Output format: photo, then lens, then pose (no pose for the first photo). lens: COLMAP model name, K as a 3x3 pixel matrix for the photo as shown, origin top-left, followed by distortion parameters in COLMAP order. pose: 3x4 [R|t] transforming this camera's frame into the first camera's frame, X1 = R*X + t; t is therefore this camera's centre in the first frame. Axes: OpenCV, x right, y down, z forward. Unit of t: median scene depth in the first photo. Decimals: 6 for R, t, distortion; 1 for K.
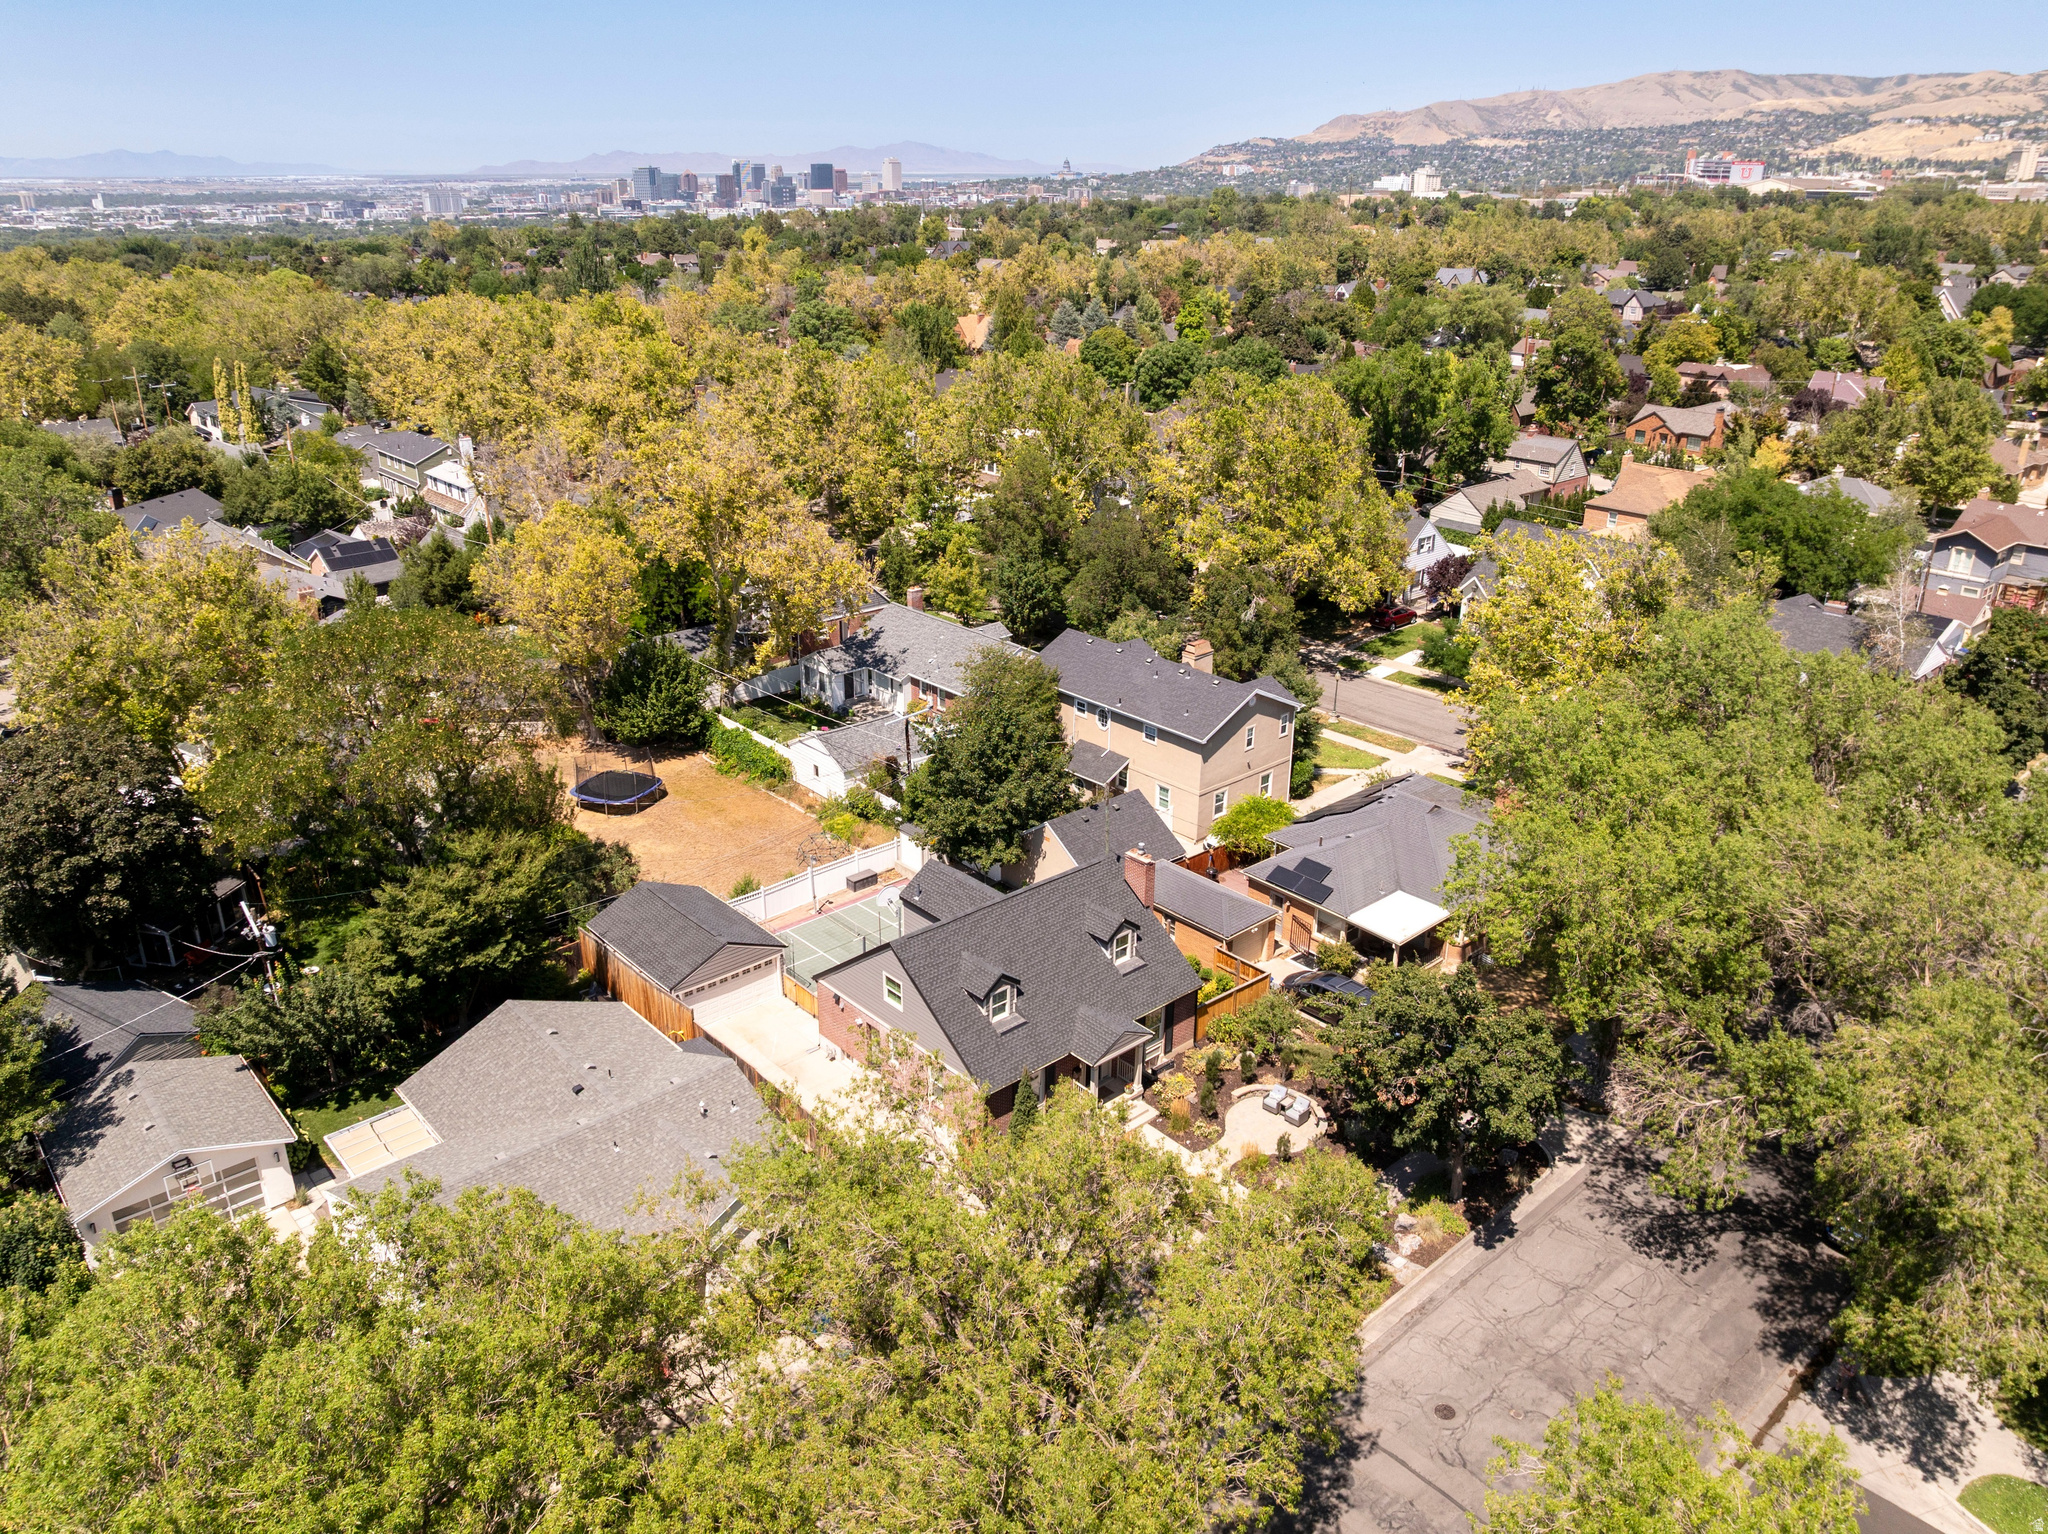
lens RADIAL K [[1476.3, 0, 1024.0], [0, 1476.3, 767.0], [0, 0, 1]] dist [0.002533, -0.002312]
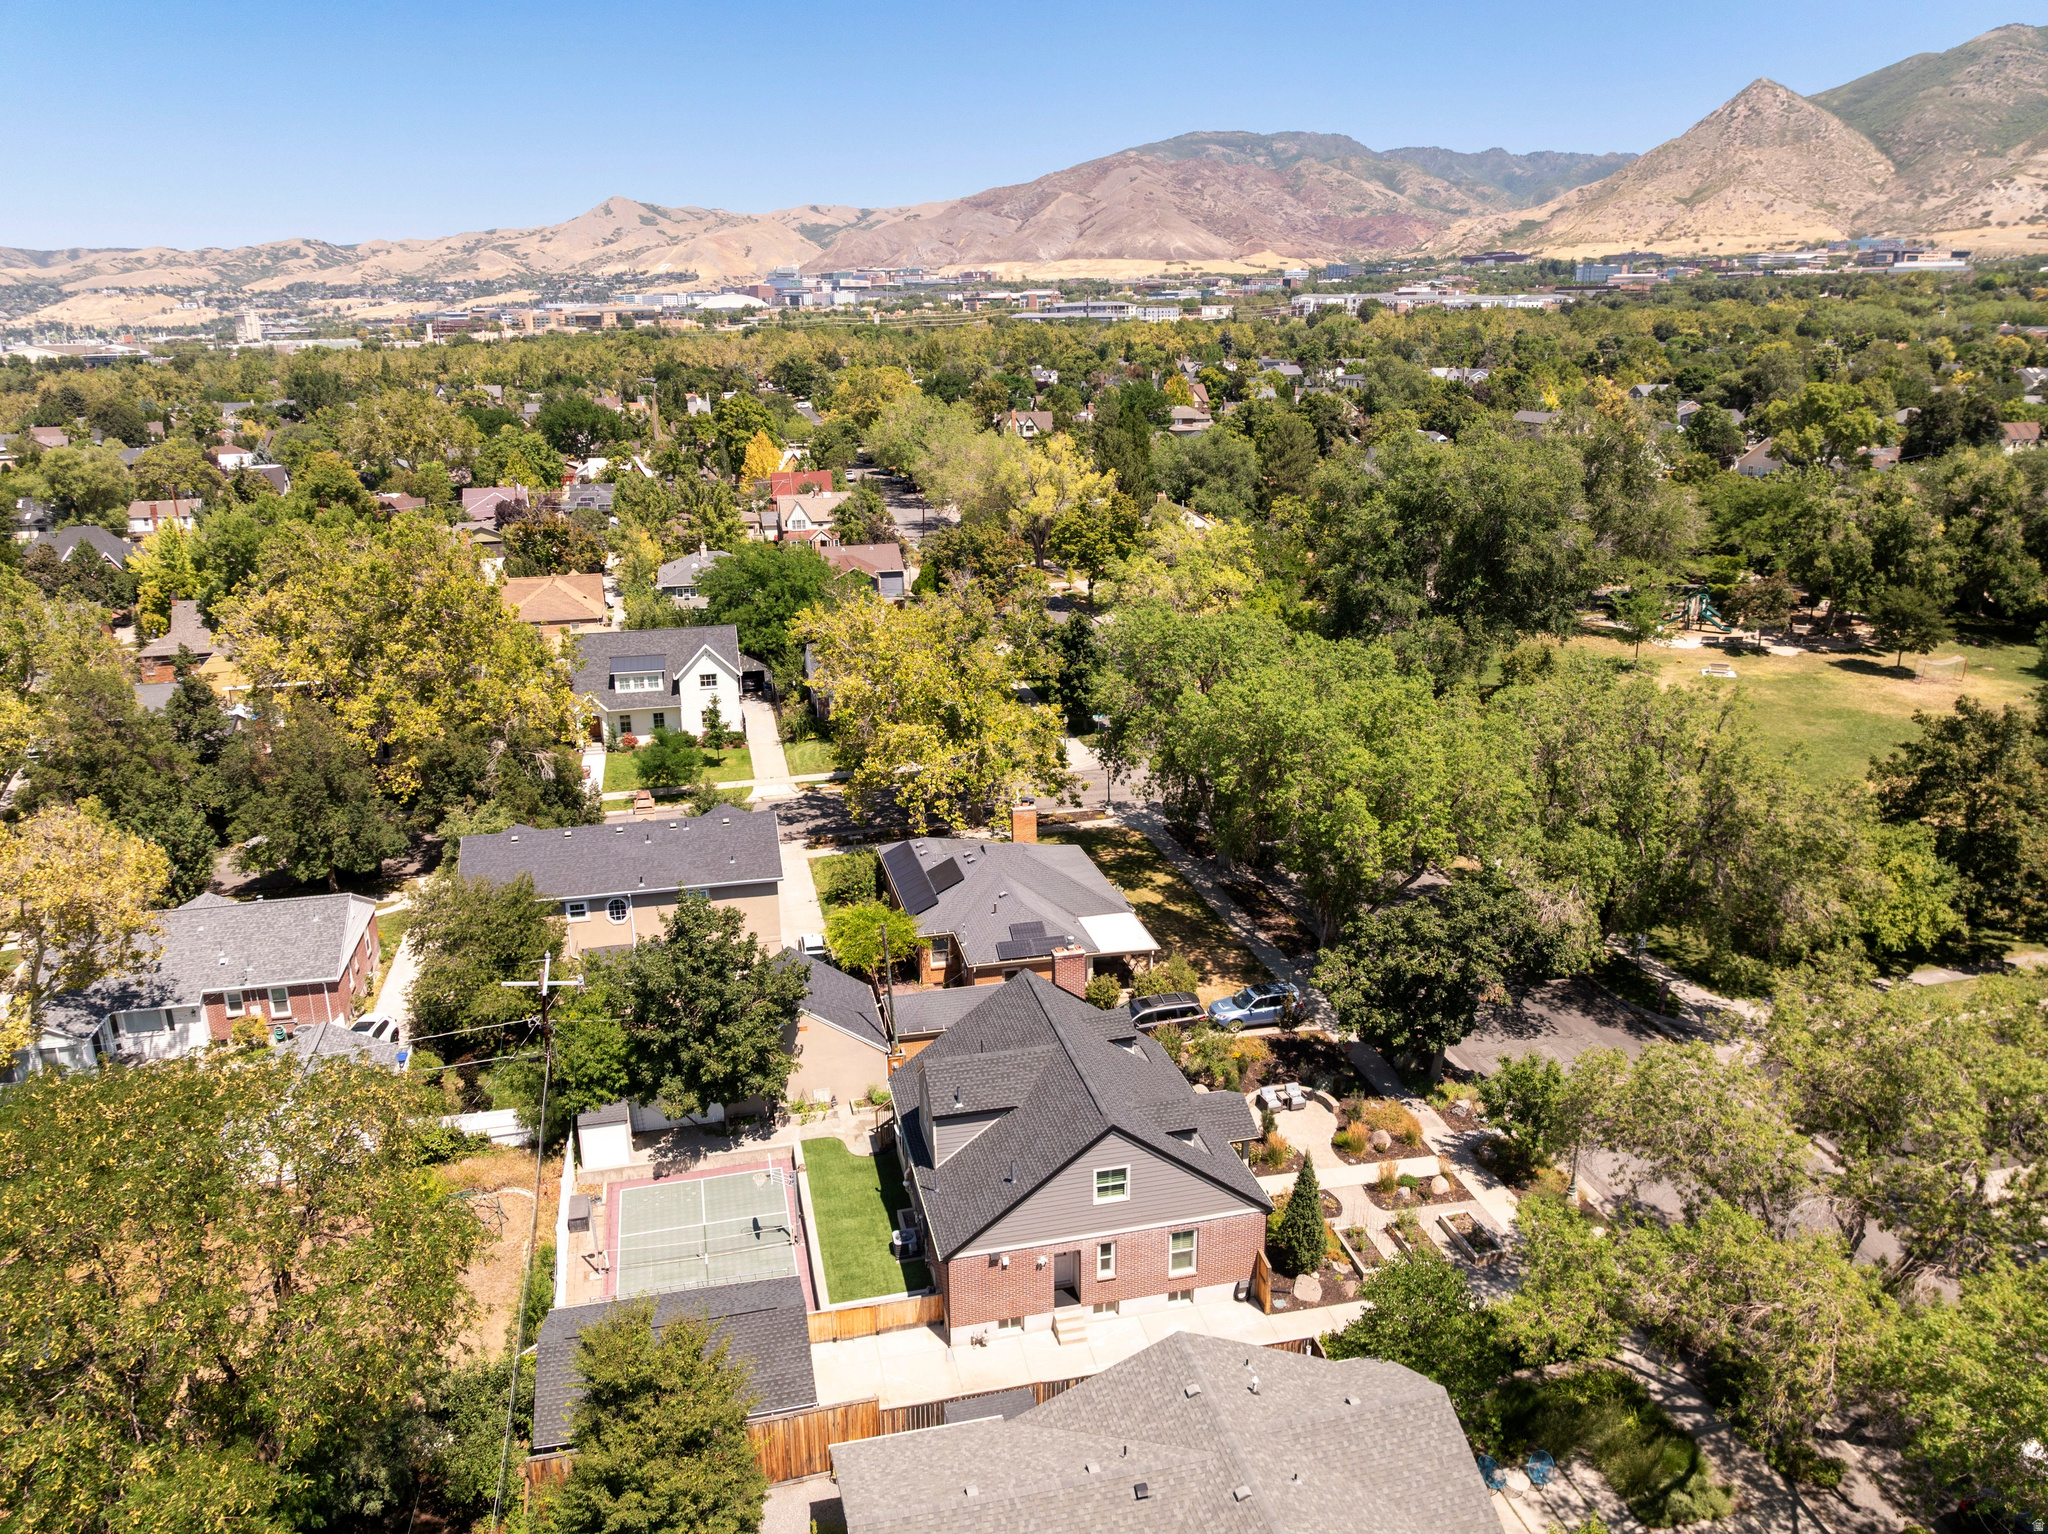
lens RADIAL K [[1442.9, 0, 1024.0], [0, 1442.9, 767.0], [0, 0, 1]] dist [-0.008846, -0.004567]
pose [[0.486927, -0.272683, 0.829787, -0.474033], [0.348840, 0.931674, 0.101463, -0.108161], [-0.800758, 0.240058, 0.548780, 0.358368]]
